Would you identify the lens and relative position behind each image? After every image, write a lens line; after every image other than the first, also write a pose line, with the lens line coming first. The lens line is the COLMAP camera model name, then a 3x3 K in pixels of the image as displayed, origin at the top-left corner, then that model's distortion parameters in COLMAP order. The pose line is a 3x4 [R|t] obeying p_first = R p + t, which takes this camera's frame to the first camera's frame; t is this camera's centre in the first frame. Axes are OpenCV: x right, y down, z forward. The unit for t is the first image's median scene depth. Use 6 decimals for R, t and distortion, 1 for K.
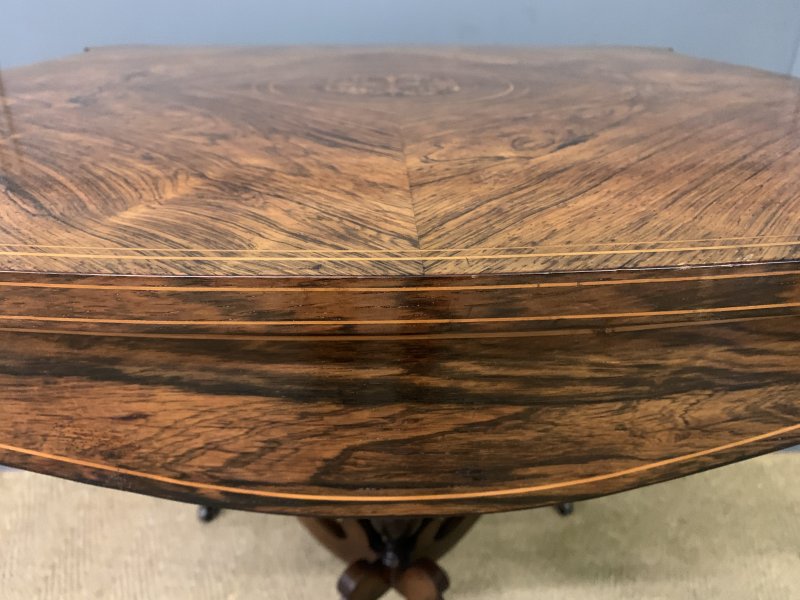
lens RADIAL K [[628.4, 0, 407.7], [0, 628.4, 284.4], [0, 0, 1]] dist [0.018314, -0.025928]
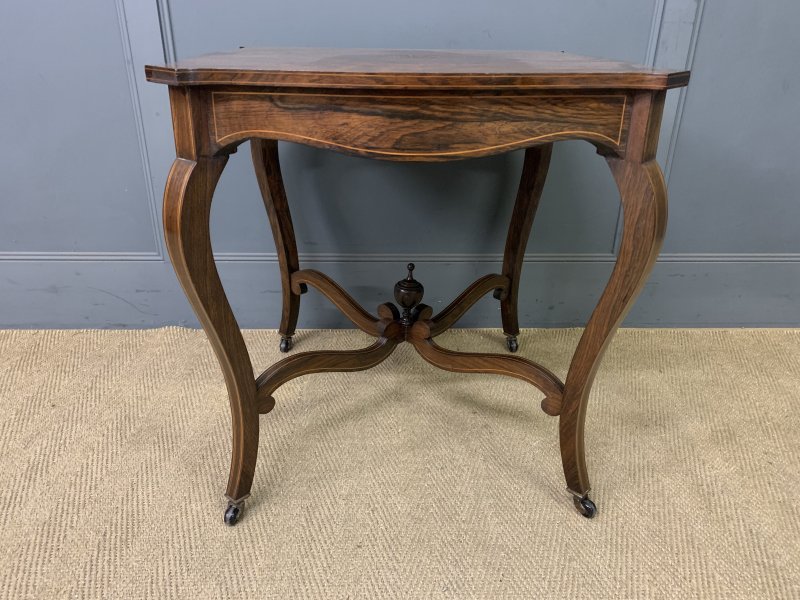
lens RADIAL K [[628.4, 0, 412.0], [0, 628.4, 286.3], [0, 0, 1]] dist [0.018314, -0.025928]
pose [[0.999951, 0.006802, 0.007142, -0.061978], [-0.006399, 0.998467, -0.054980, 1.278910], [-0.007505, 0.054931, 0.998462, -2.445261]]
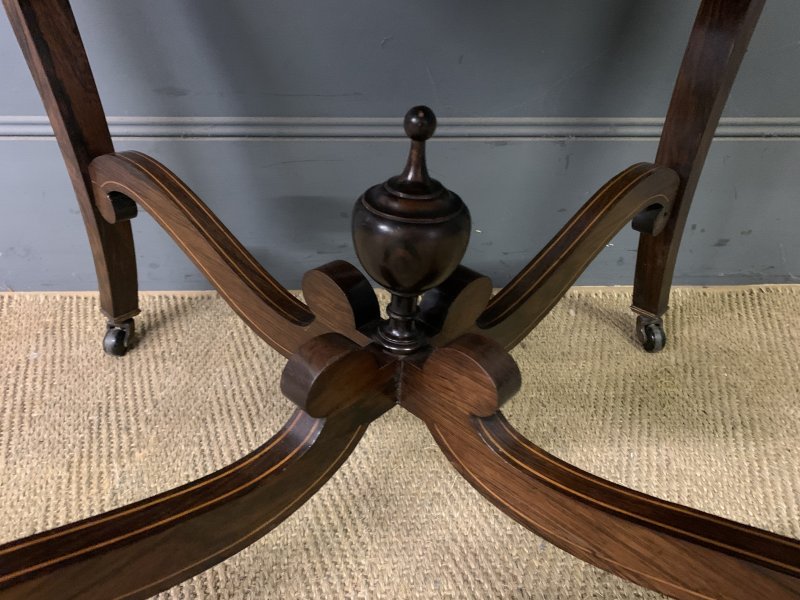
lens RADIAL K [[628.4, 0, 405.9], [0, 628.4, 297.8], [0, 0, 1]] dist [0.018314, -0.025928]
pose [[0.999993, 0.003582, 0.000842, -0.060902], [-0.003656, 0.993036, 0.117753, 1.019261], [-0.000415, -0.117756, 0.993043, 1.520762]]
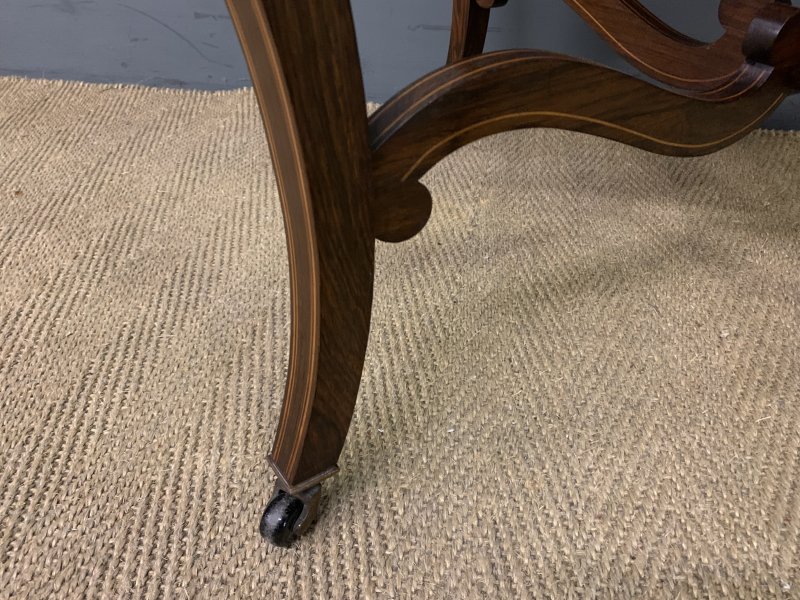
lens RADIAL K [[628.4, 0, 399.6], [0, 628.4, 301.6], [0, 0, 1]] dist [0.018314, -0.025928]
pose [[0.967935, 0.137415, -0.210284, -0.762073], [-0.095198, 0.975332, 0.199160, 1.799513], [0.232464, -0.172755, 0.957139, 0.782969]]
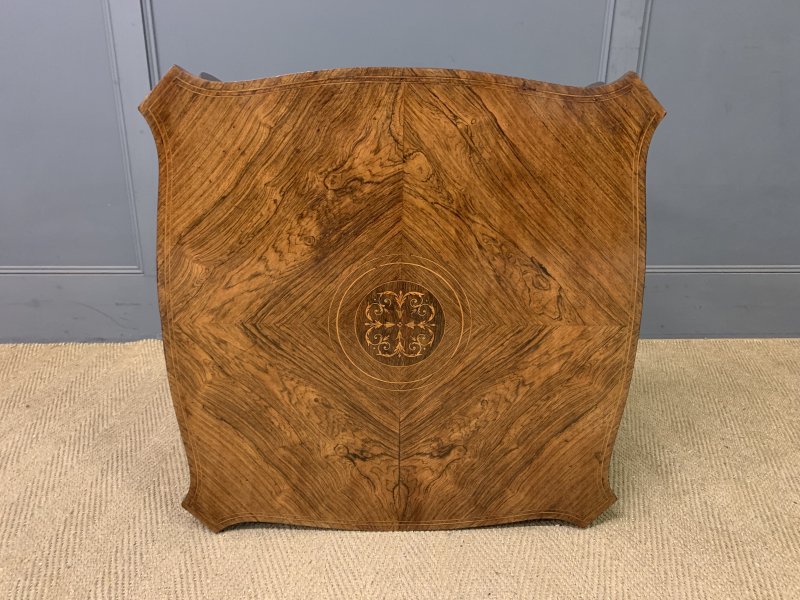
lens RADIAL K [[628.4, 0, 415.6], [0, 628.4, 289.4], [0, 0, 1]] dist [0.018314, -0.025928]
pose [[0.999601, -0.001315, 0.028201, 0.137280], [0.005613, 0.988228, -0.152884, 1.914162], [-0.027668, 0.152981, 0.987842, -2.645326]]
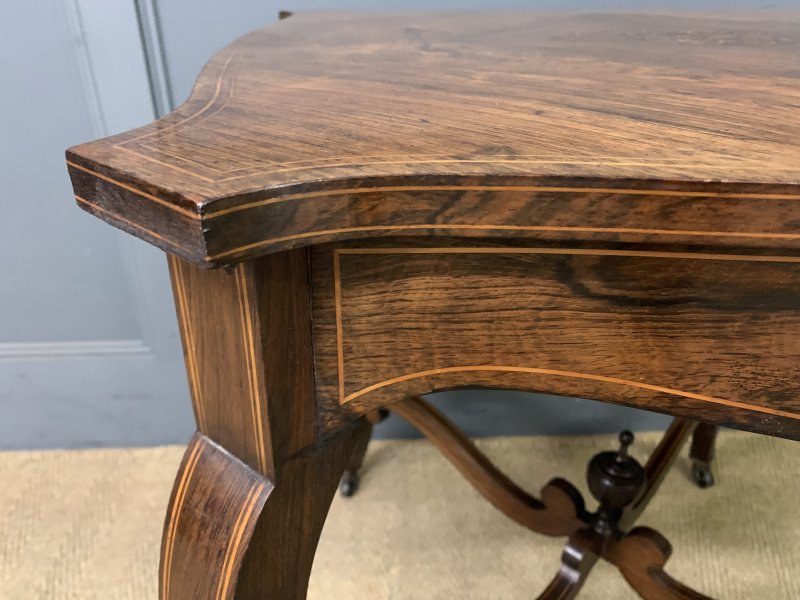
lens RADIAL K [[628.4, 0, 389.0], [0, 628.4, 282.5], [0, 0, 1]] dist [0.018314, -0.025928]
pose [[0.999921, -0.010503, -0.006907, -1.050490], [0.010646, 0.999721, 0.021067, 0.073209], [0.006684, -0.021139, 0.999754, 0.051873]]
